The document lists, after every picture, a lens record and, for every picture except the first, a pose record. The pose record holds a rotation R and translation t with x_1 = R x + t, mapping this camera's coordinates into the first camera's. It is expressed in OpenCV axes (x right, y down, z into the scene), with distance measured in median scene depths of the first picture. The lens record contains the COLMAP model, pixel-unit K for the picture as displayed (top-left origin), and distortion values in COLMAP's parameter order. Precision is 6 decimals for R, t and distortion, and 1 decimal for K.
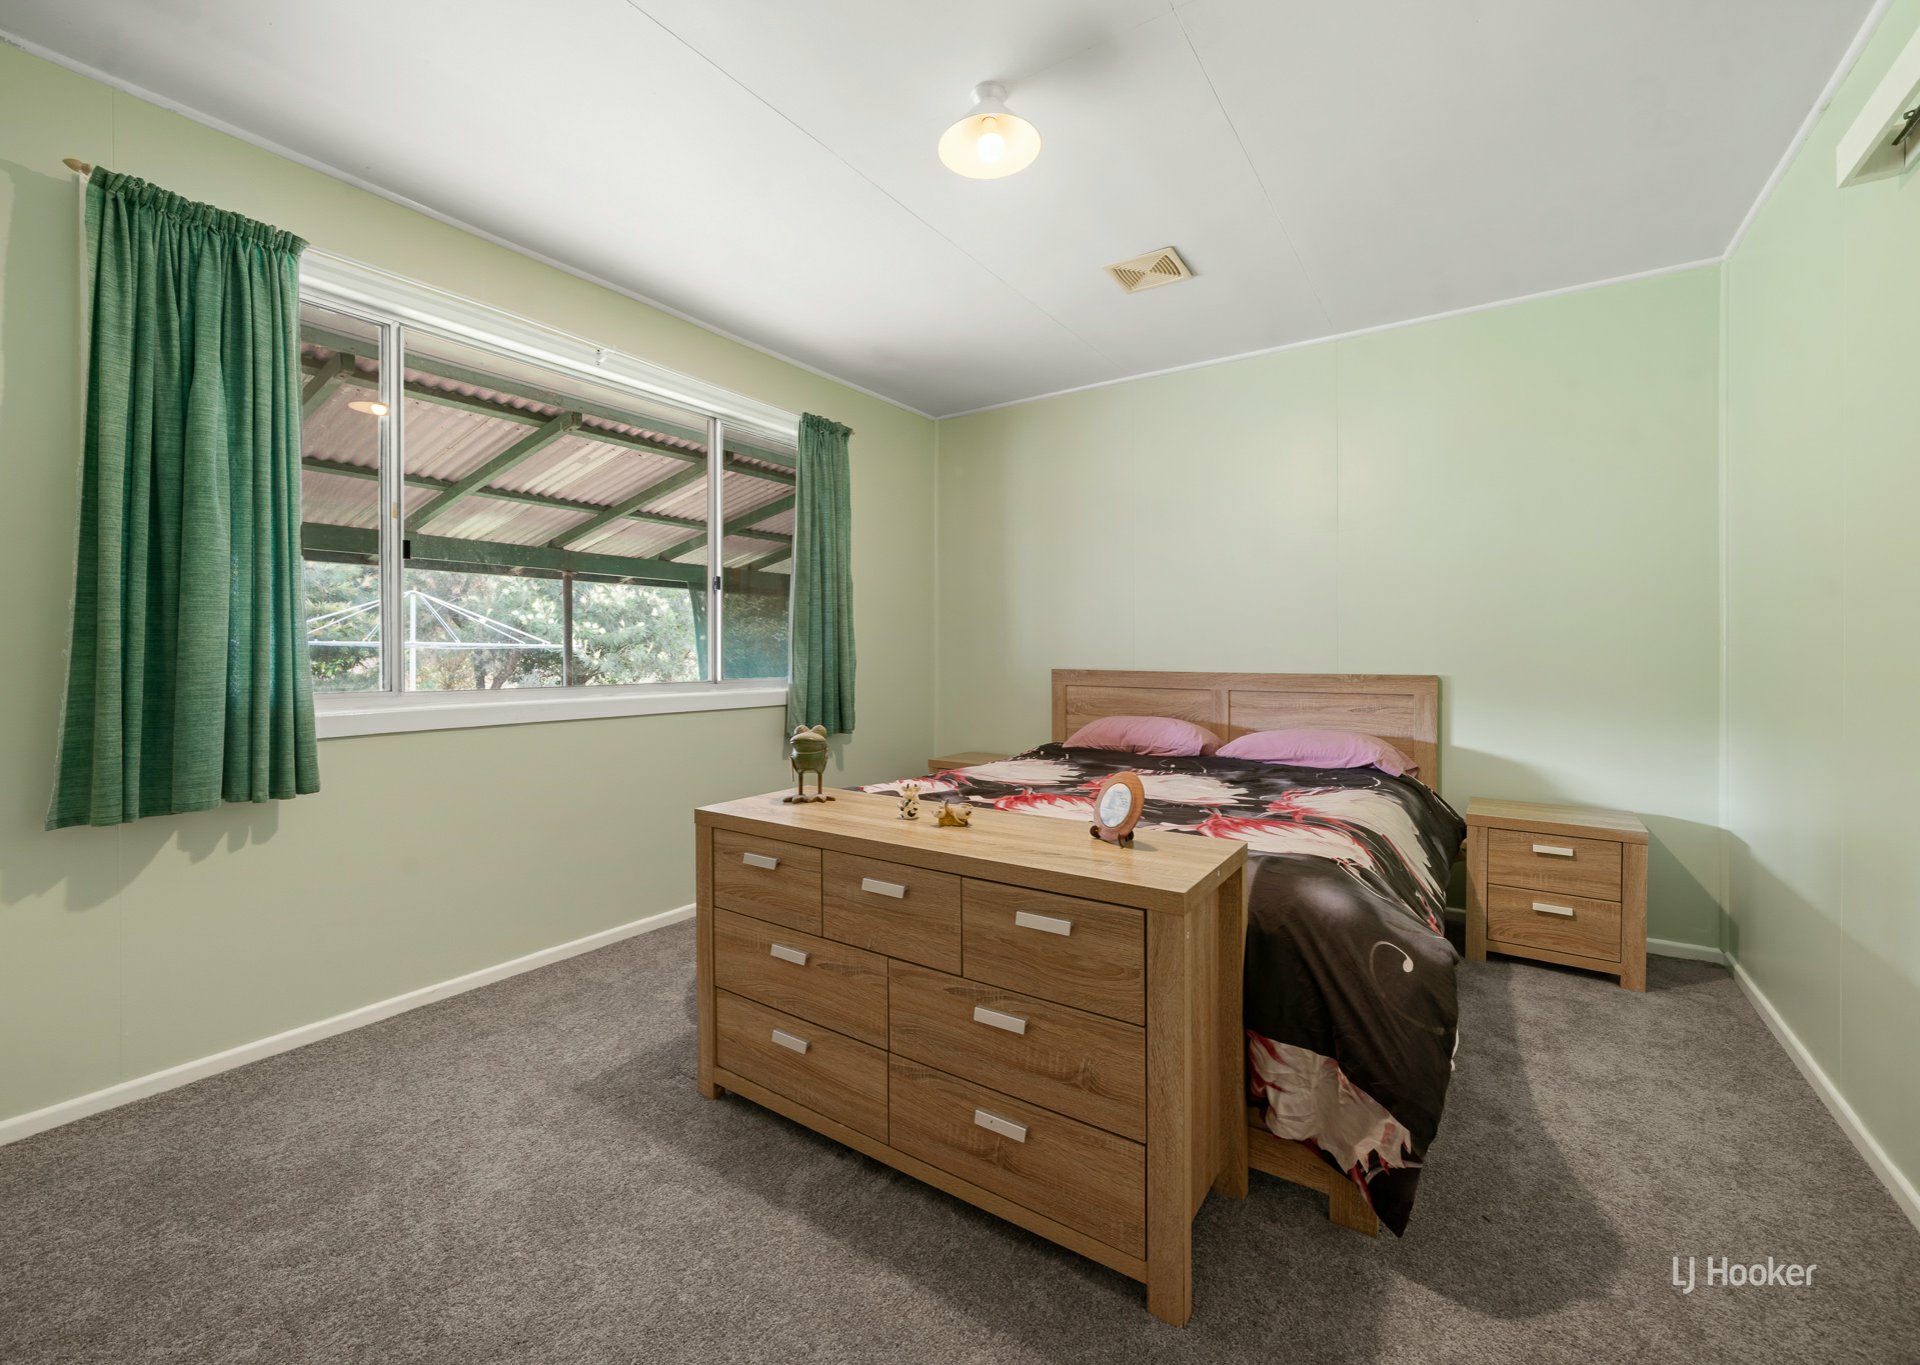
lens RADIAL K [[781.7, 0, 960.0], [0, 781.7, 682.5], [0, 0, 1]] dist [-0.000595, -0.000067]
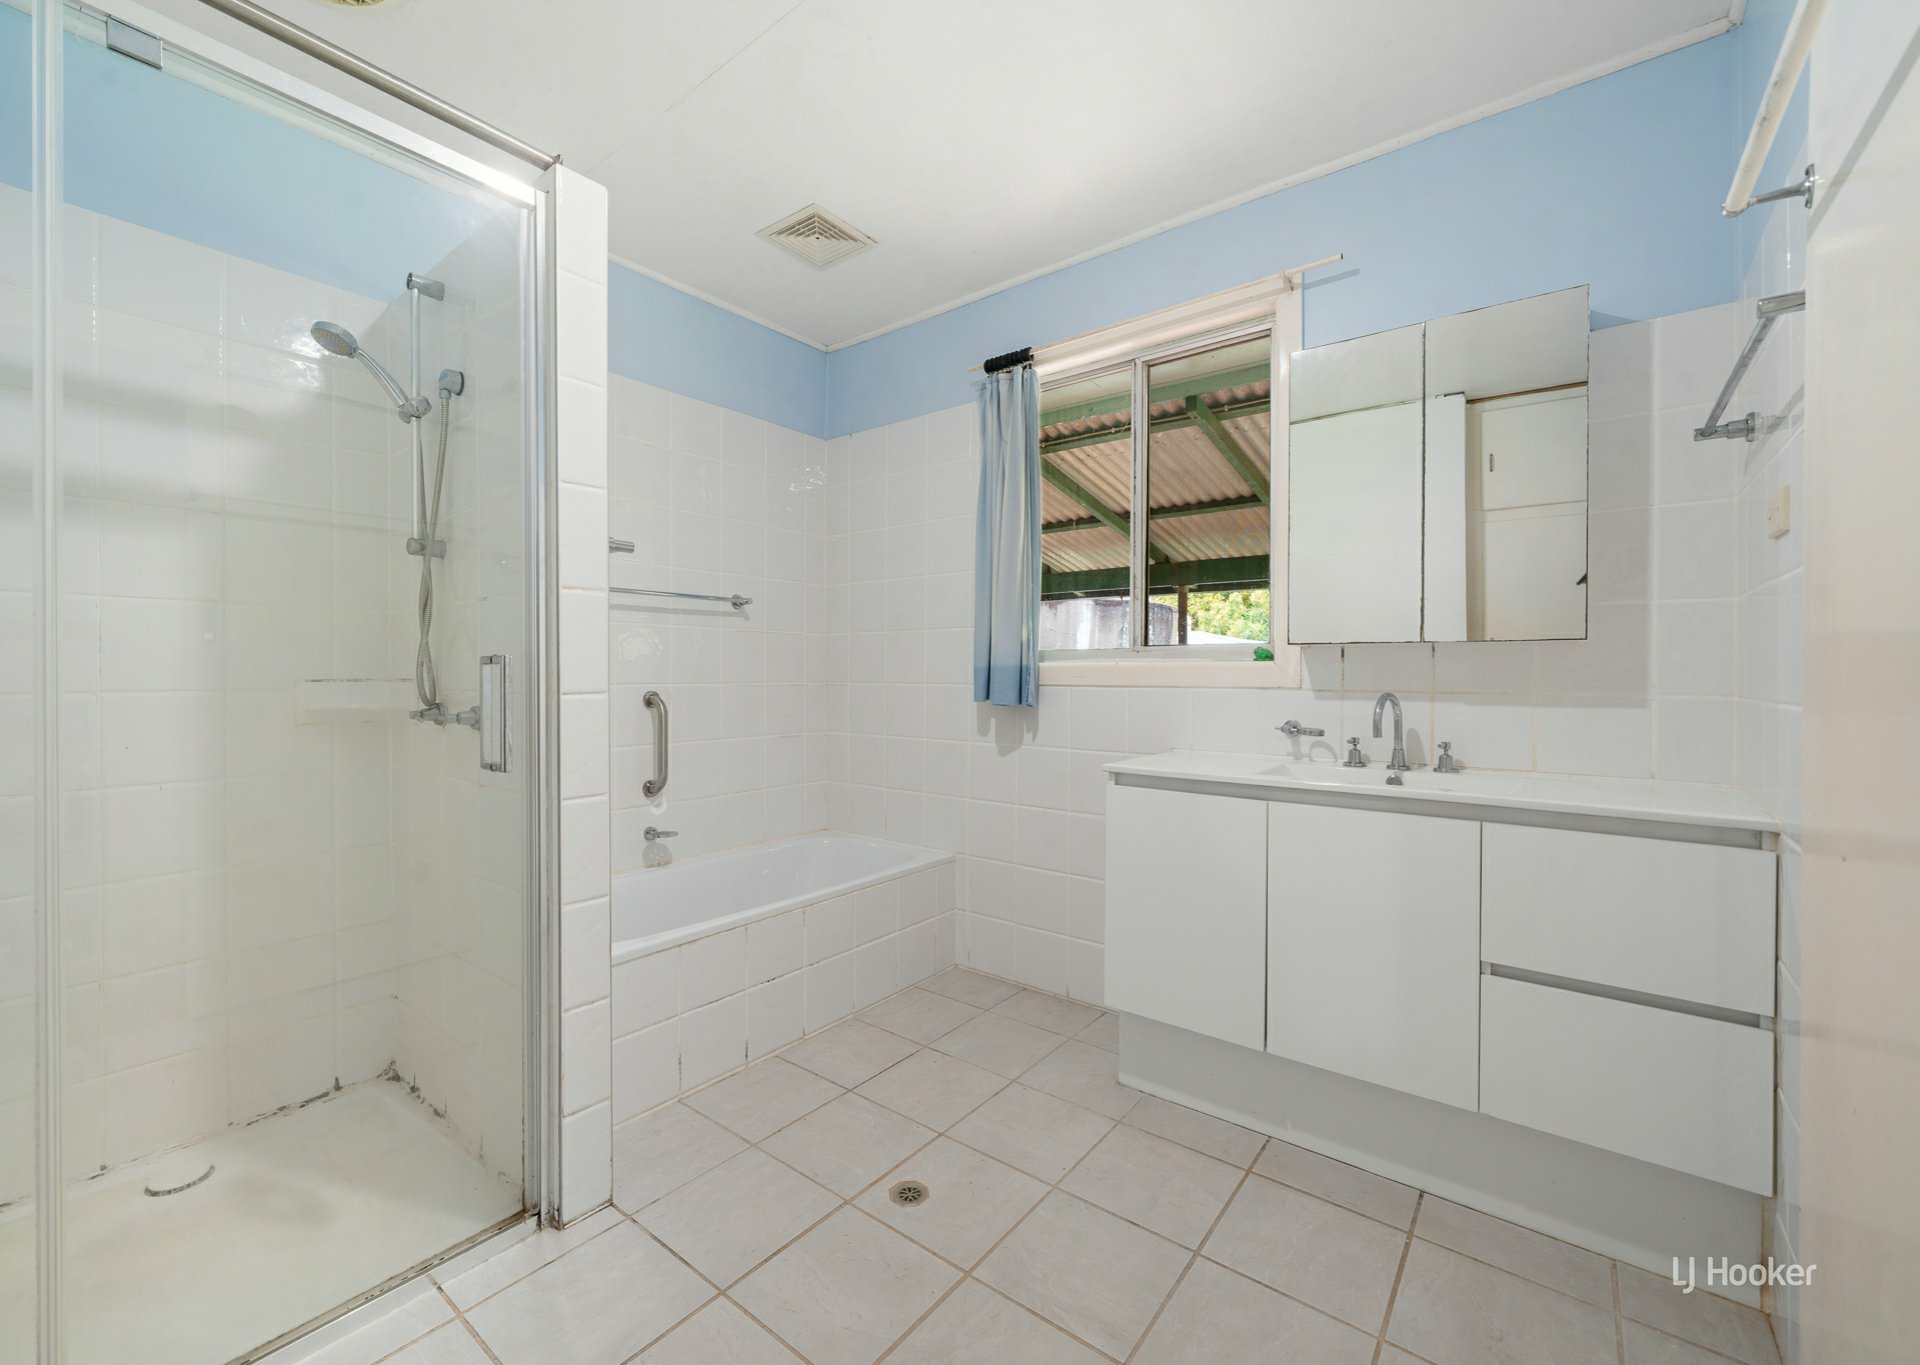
lens RADIAL K [[781.7, 0, 960.0], [0, 781.7, 682.5], [0, 0, 1]] dist [-0.000595, -0.000067]
pose [[-0.067076, 0.020762, -0.997532, 0.344299], [-0.007150, 0.999748, 0.021289, -0.052466], [0.997722, 0.008561, -0.066910, 0.819936]]
